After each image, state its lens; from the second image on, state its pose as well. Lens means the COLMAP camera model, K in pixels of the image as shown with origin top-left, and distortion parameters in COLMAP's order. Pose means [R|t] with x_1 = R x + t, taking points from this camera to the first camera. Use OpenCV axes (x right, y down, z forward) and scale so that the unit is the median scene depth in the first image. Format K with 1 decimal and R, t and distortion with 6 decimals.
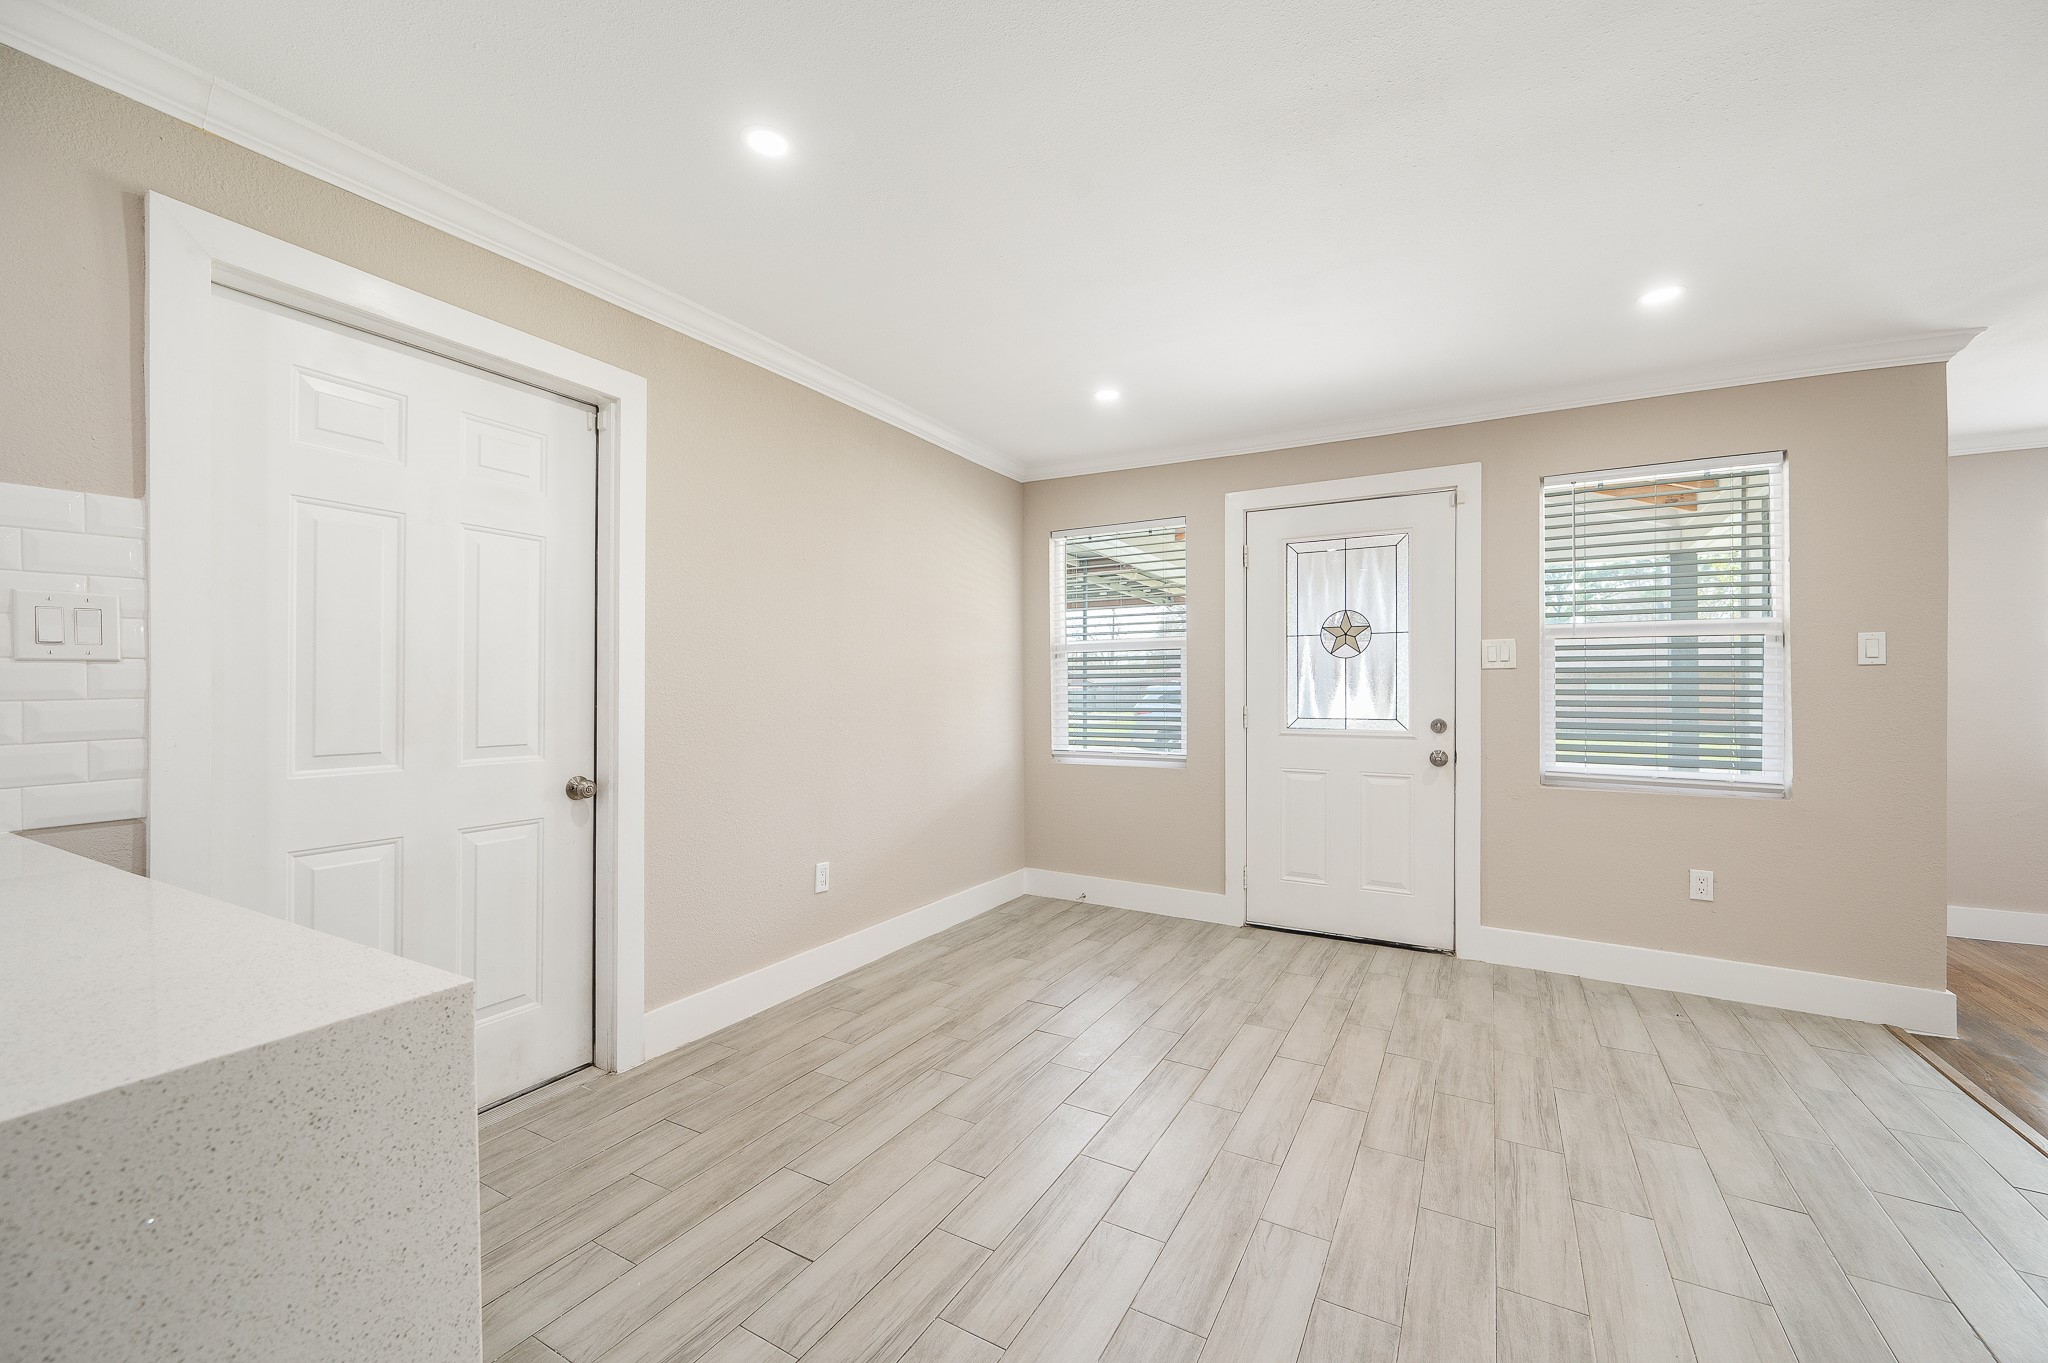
lens RADIAL K [[825.4, 0, 1025.5], [0, 825.4, 684.5], [0, 0, 1]] dist [0.002404, 0.000236]
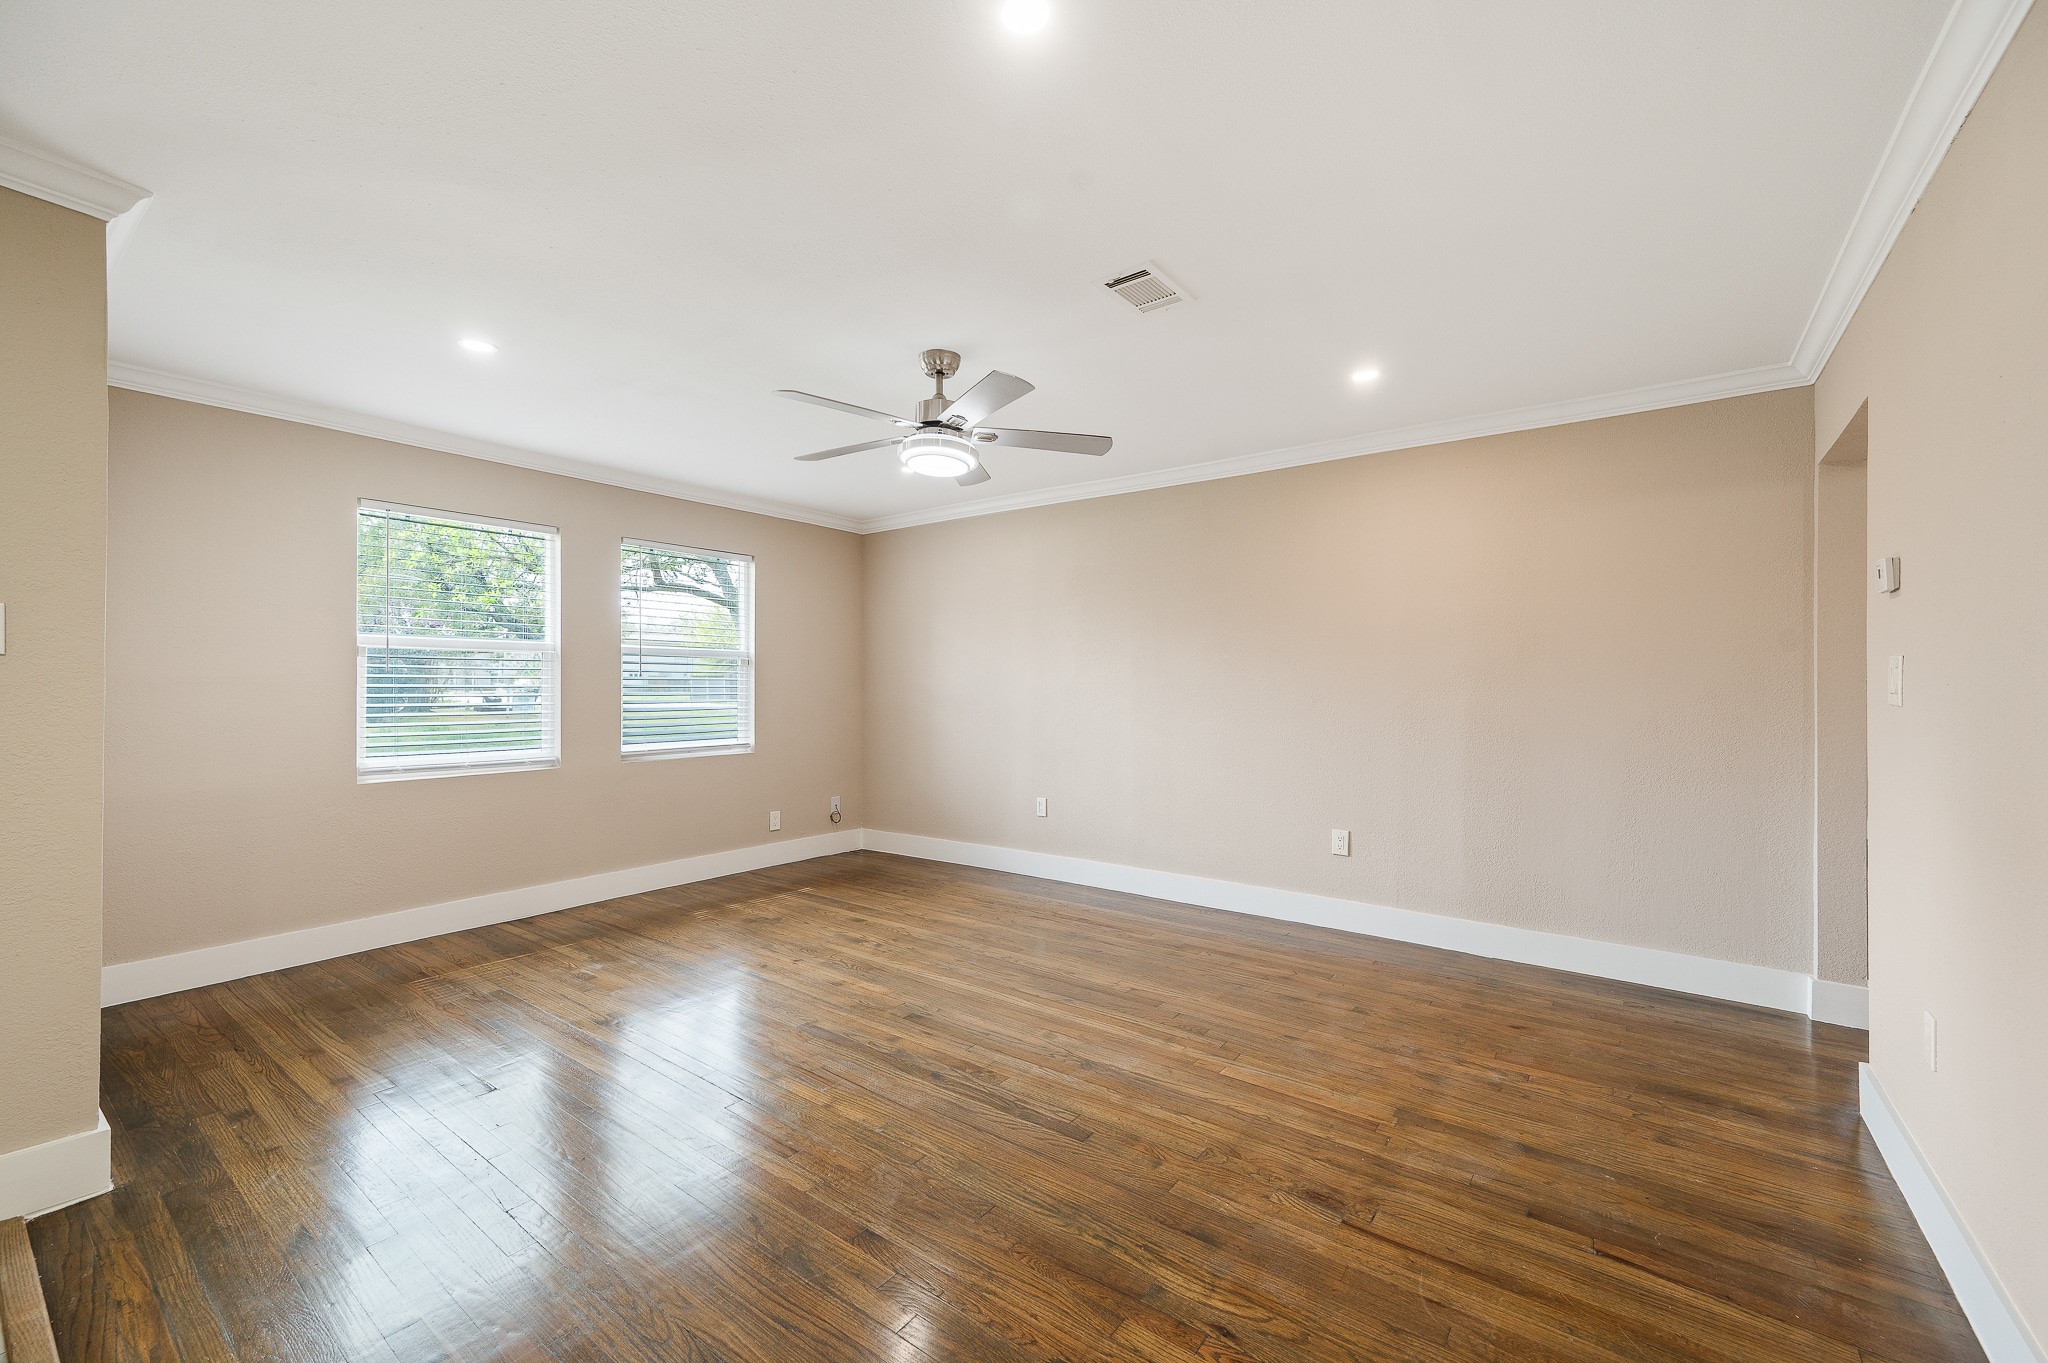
lens RADIAL K [[825.4, 0, 1025.5], [0, 825.4, 684.5], [0, 0, 1]] dist [0.002404, 0.000236]
pose [[0.126333, -0.003311, 0.991982, 0.483076], [-0.011569, 0.999922, 0.004811, -0.013209], [-0.991920, -0.012084, 0.126285, 0.134565]]
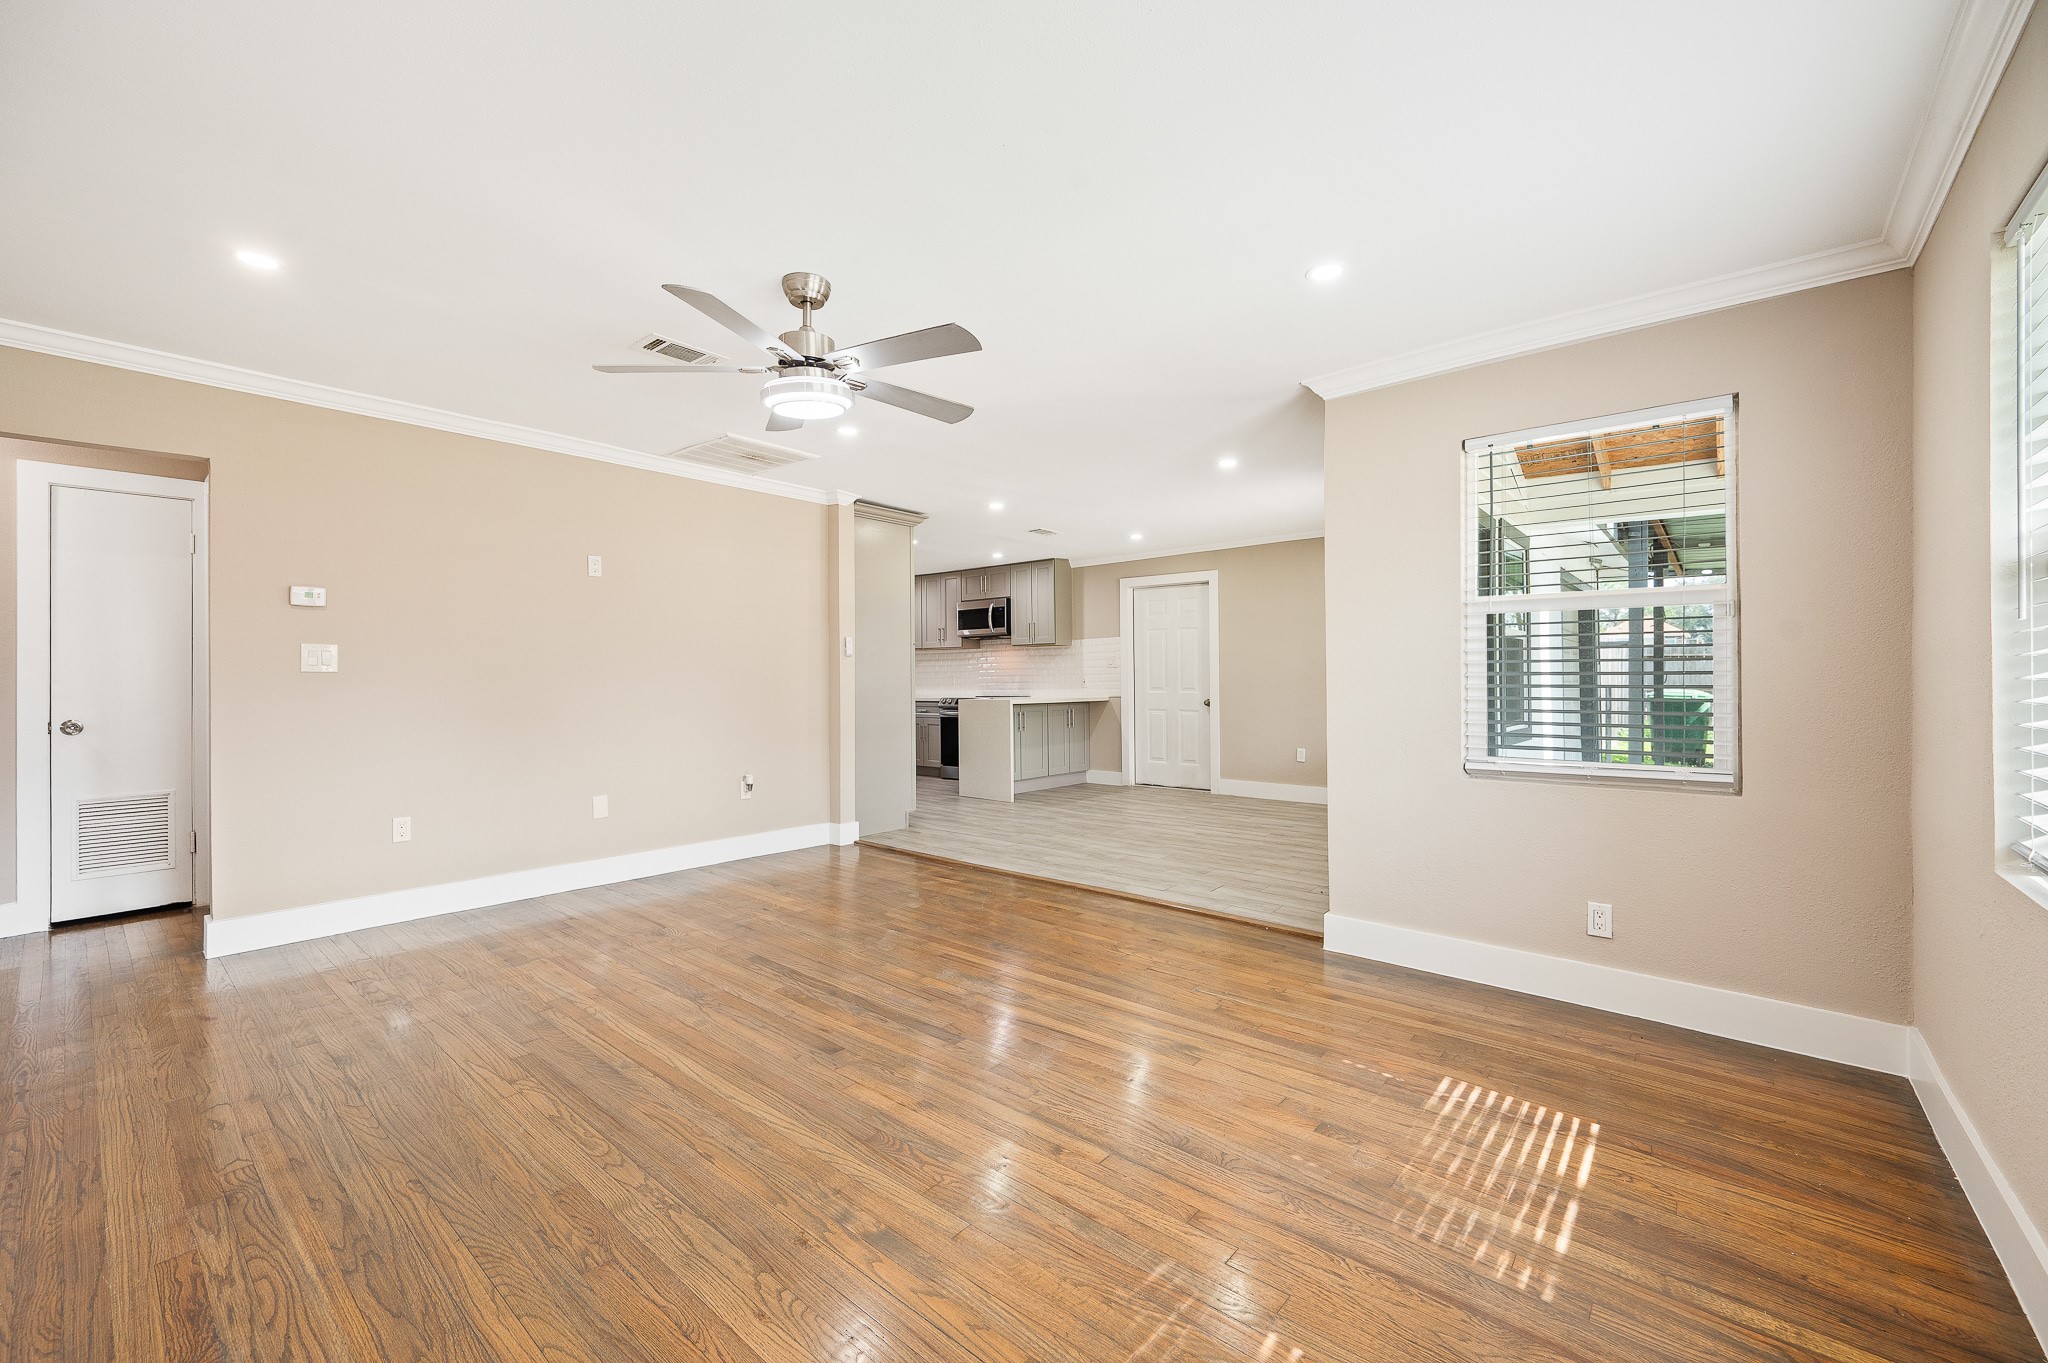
lens RADIAL K [[820.8, 0, 1030.3], [0, 820.8, 676.7], [0, 0, 1]] dist [0.001125, -0.000173]
pose [[-0.188441, 0.001265, -0.982084, 2.213390], [0.010166, 0.999948, -0.000663, 0.016209], [0.982032, -0.010109, -0.188444, 0.742321]]
